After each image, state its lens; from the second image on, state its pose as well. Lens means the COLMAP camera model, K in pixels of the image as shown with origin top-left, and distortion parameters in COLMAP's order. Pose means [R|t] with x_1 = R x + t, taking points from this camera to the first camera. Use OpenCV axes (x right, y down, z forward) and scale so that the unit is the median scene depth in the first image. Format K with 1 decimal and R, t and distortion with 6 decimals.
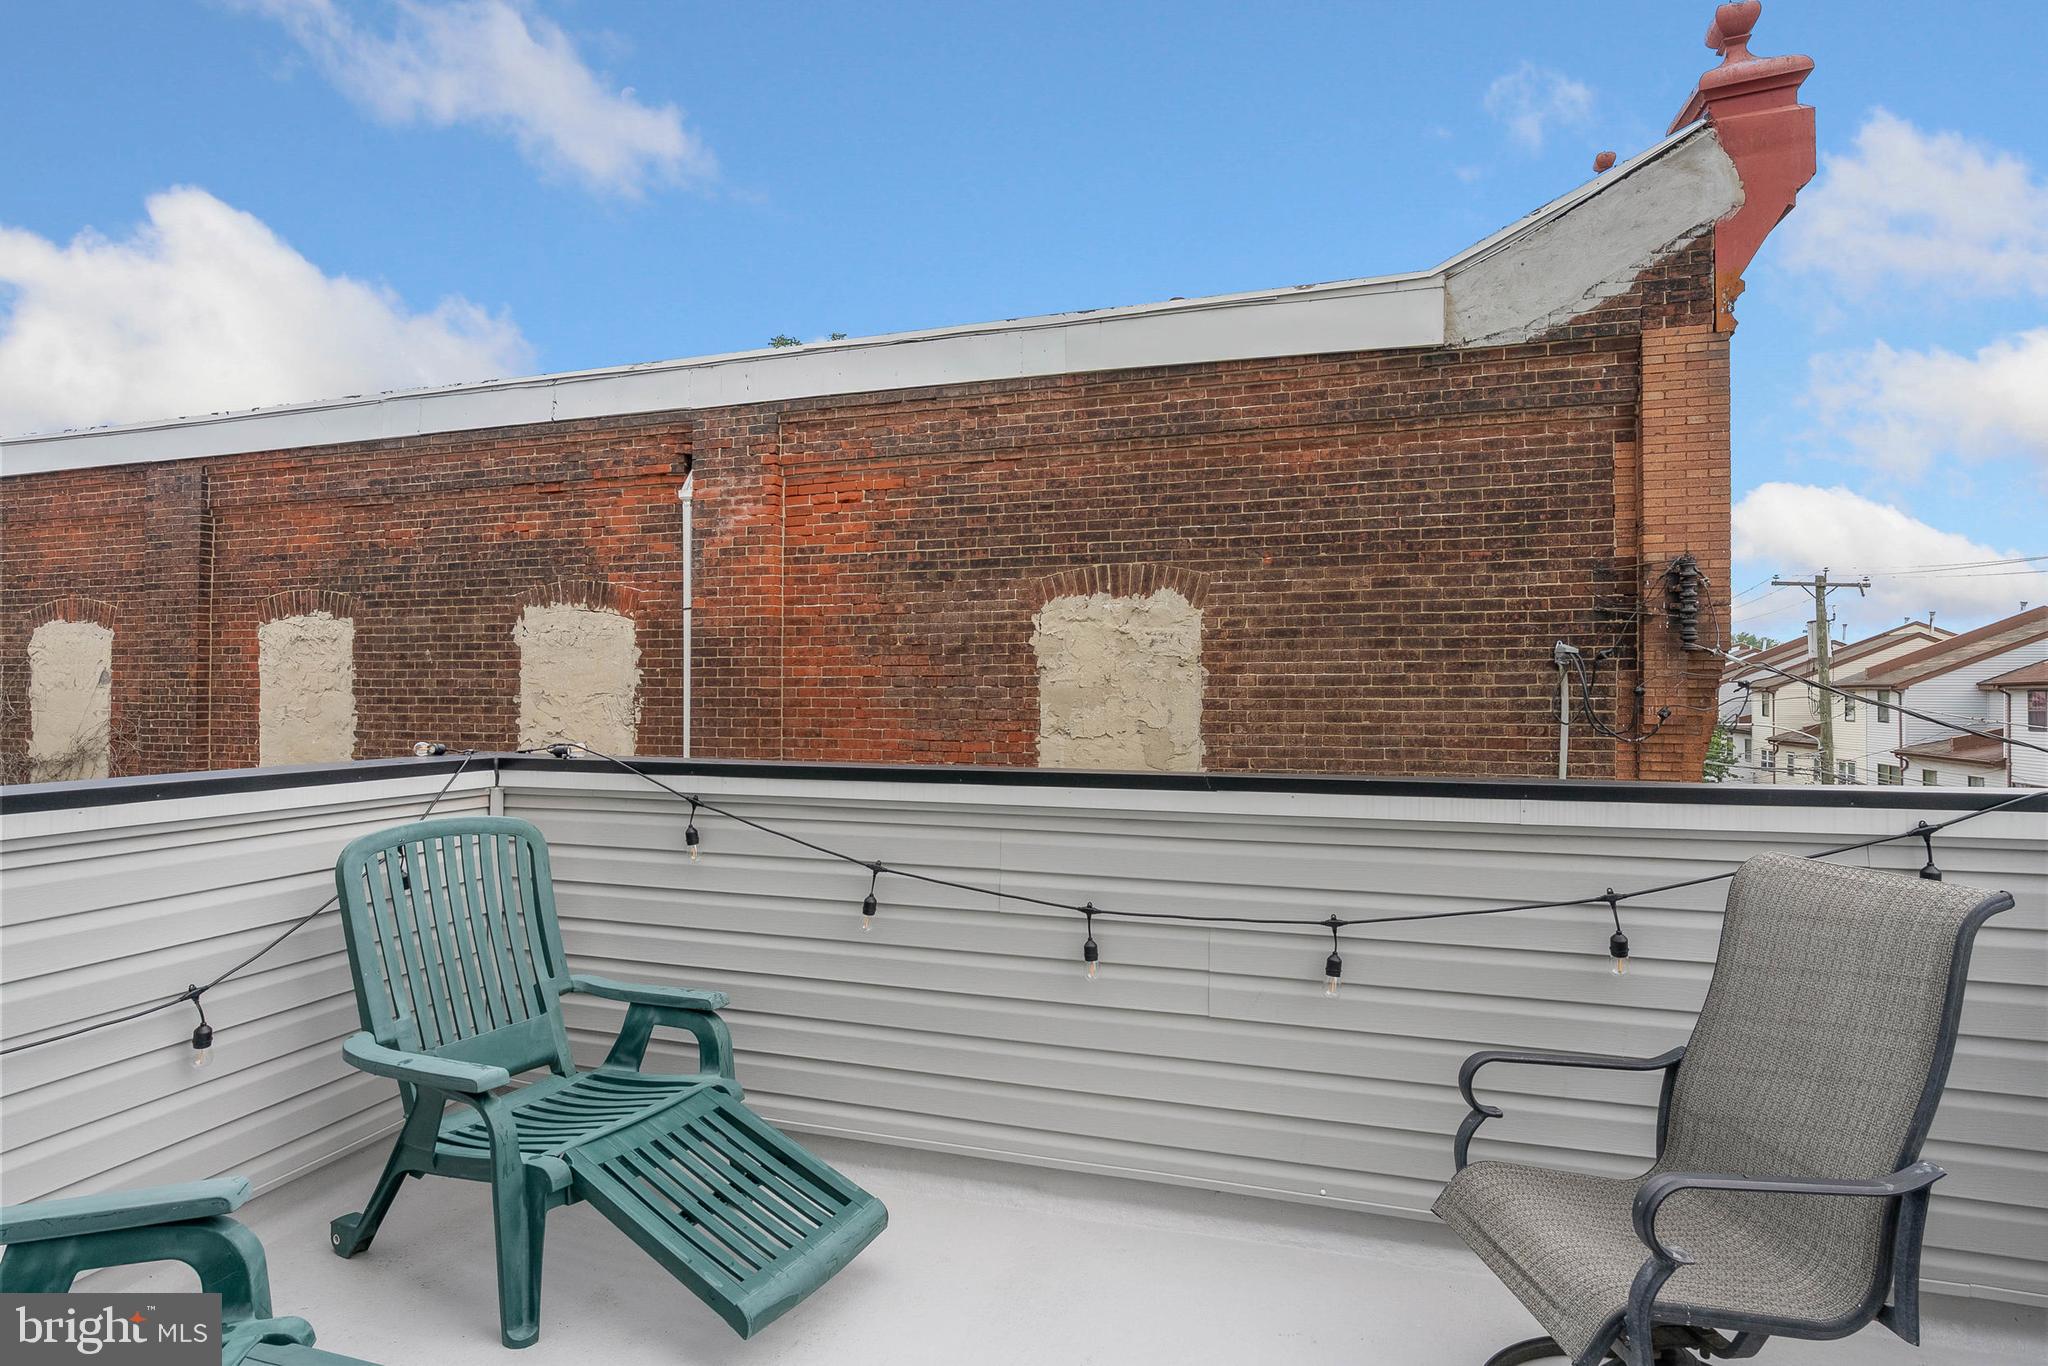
lens RADIAL K [[1055.9, 0, 1017.7], [0, 1055.9, 679.6], [0, 0, 1]] dist [0.001428, -0.000256]
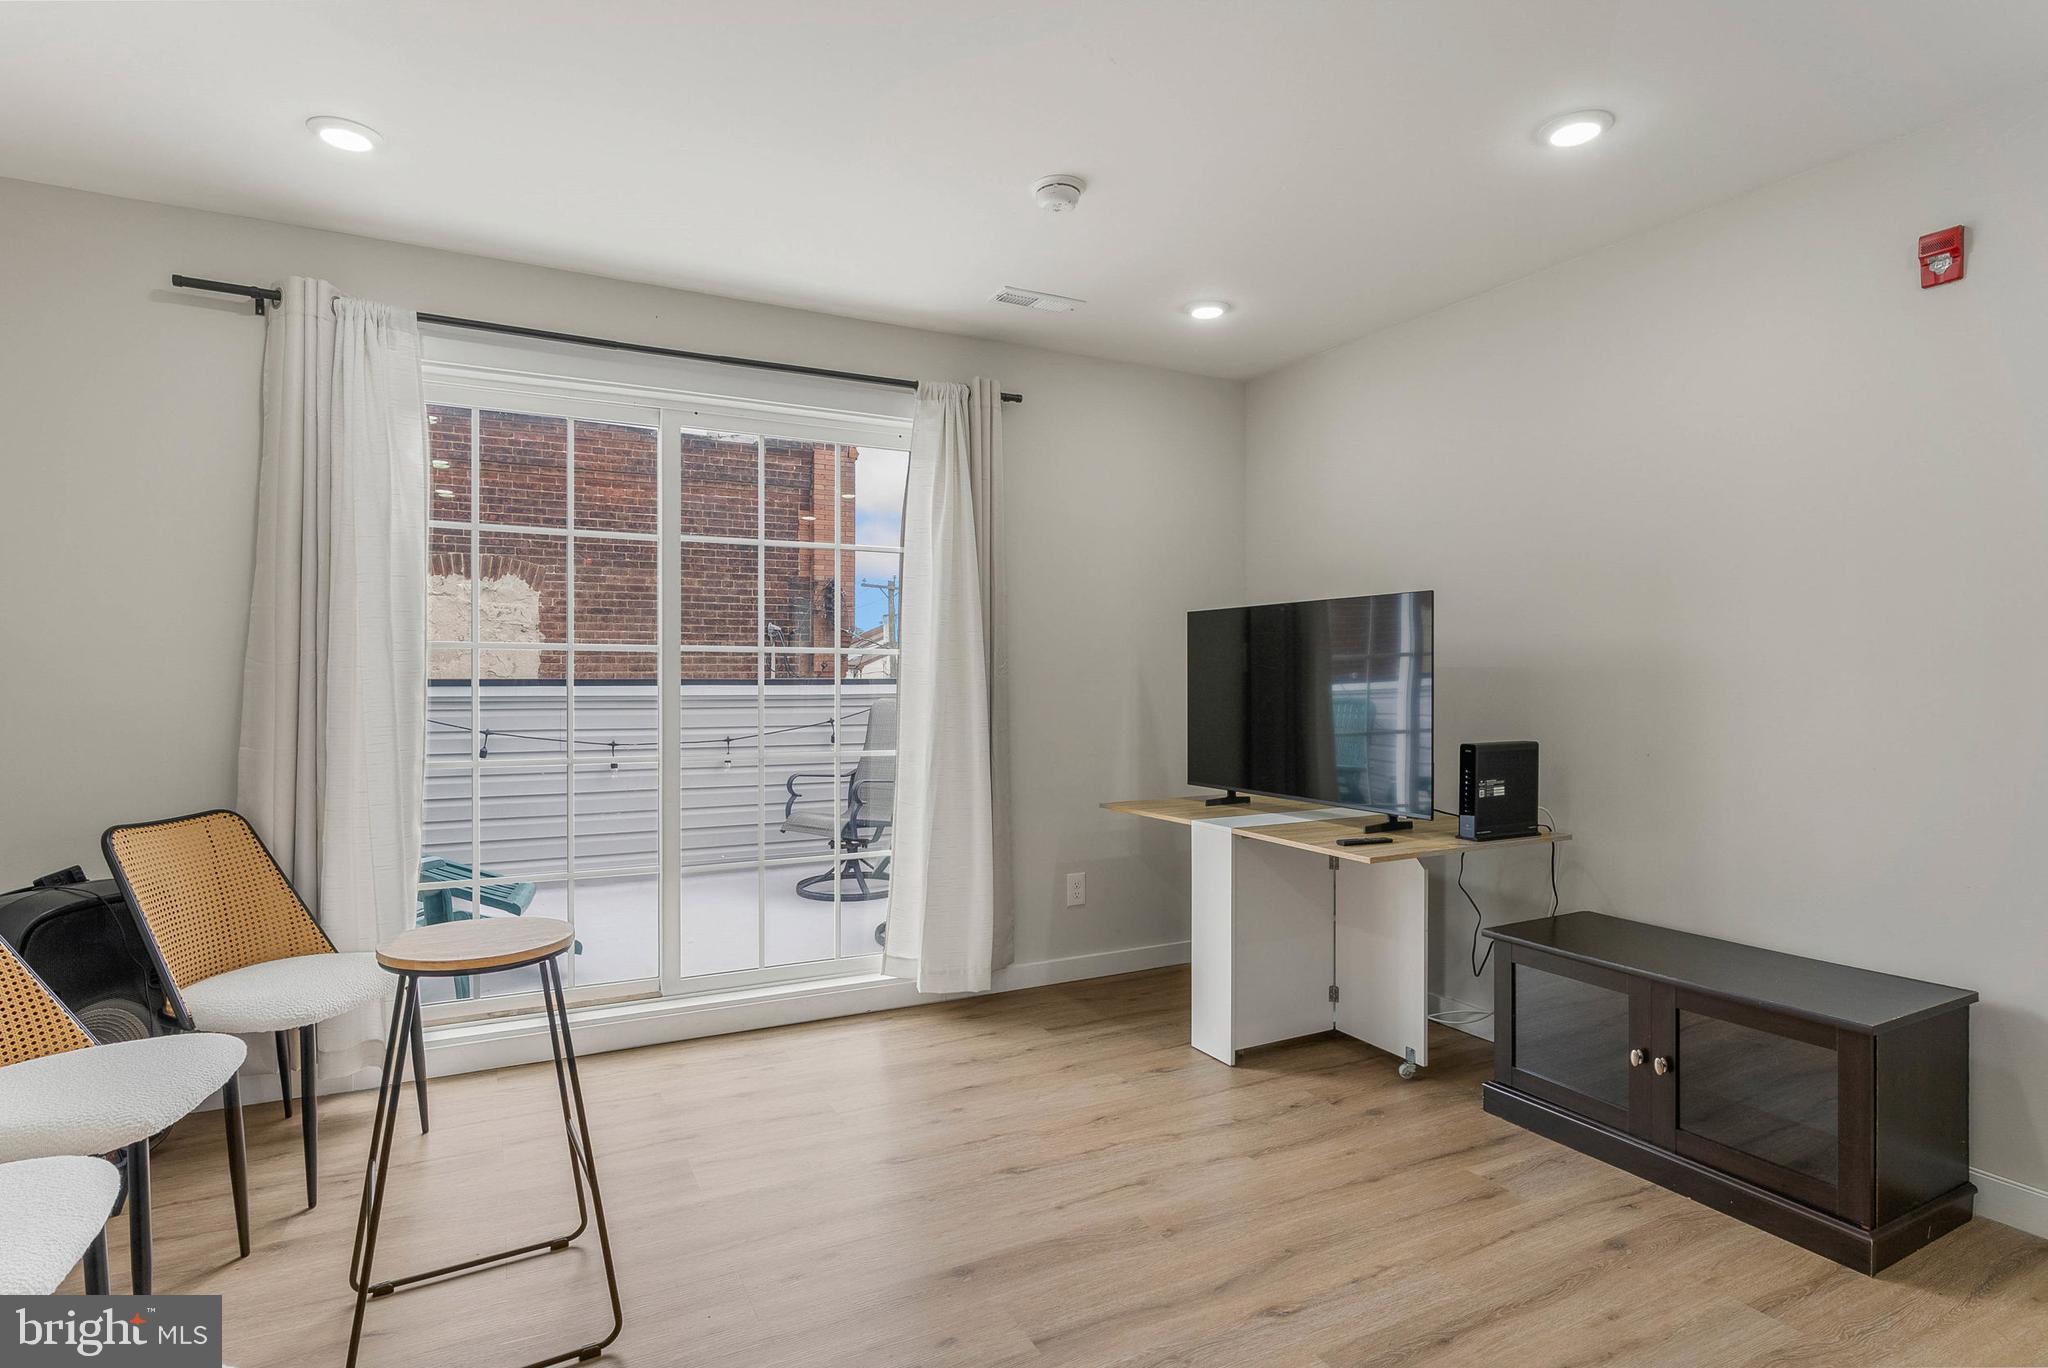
lens RADIAL K [[1055.9, 0, 1044.5], [0, 1055.9, 679.9], [0, 0, 1]] dist [0.001428, -0.000256]
pose [[0.700116, -0.004581, 0.714014, -0.365951], [-0.010217, 0.999813, 0.016432, 0.021198], [-0.713956, -0.018800, 0.699938, -0.472972]]
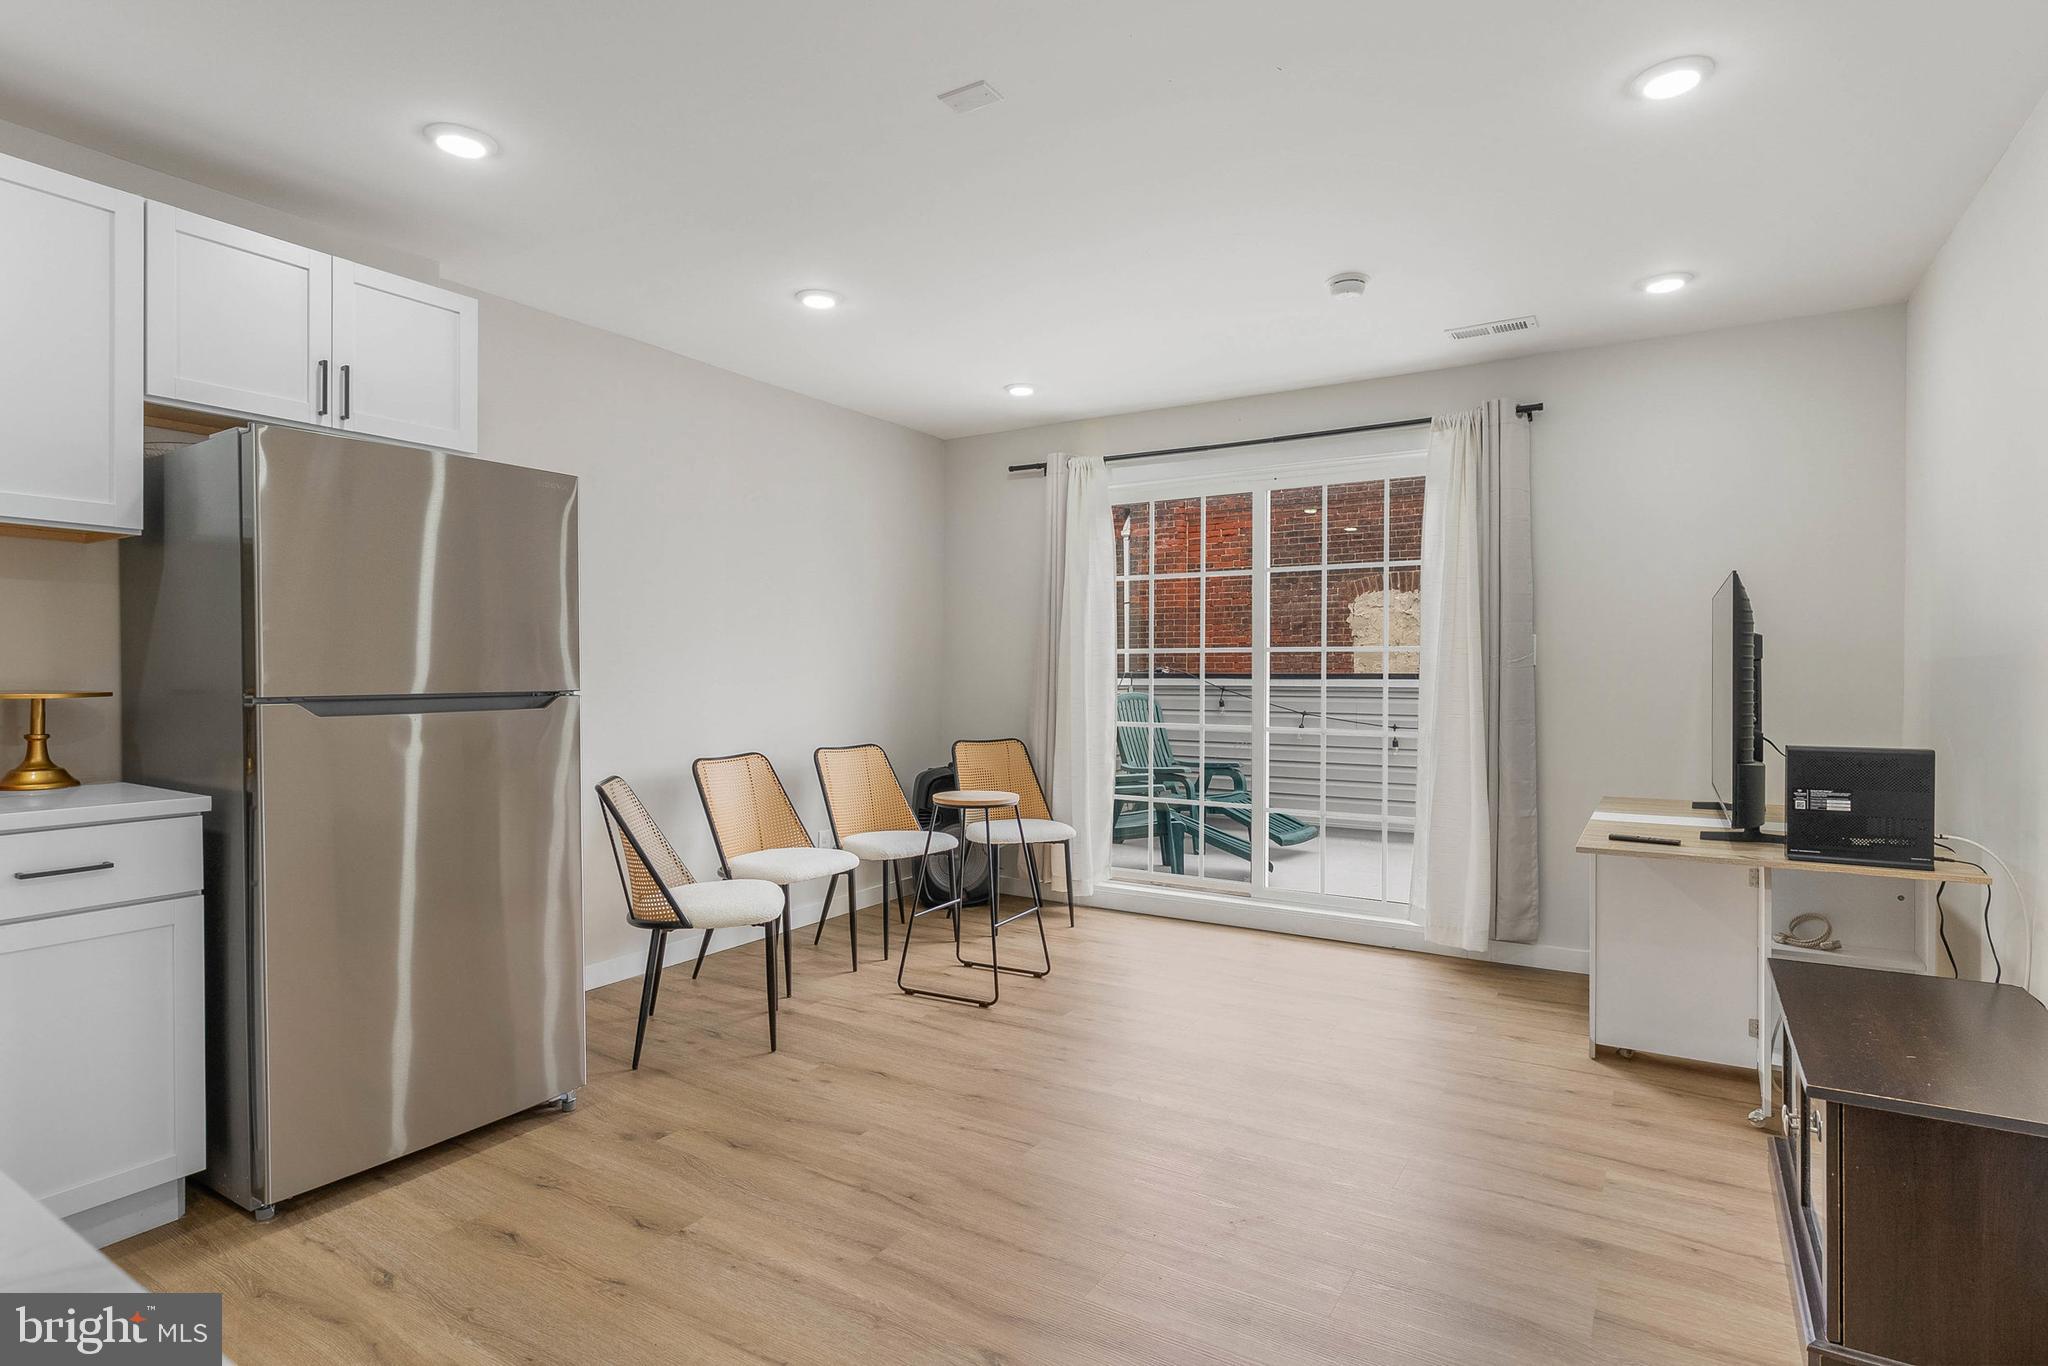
lens RADIAL K [[1055.9, 0, 1040.2], [0, 1055.9, 677.1], [0, 0, 1]] dist [0.001428, -0.000256]
pose [[0.972416, -0.002416, -0.233241, -0.074382], [0.006943, 0.999803, 0.018588, 0.019502], [0.233150, -0.019695, 0.972241, -0.744100]]
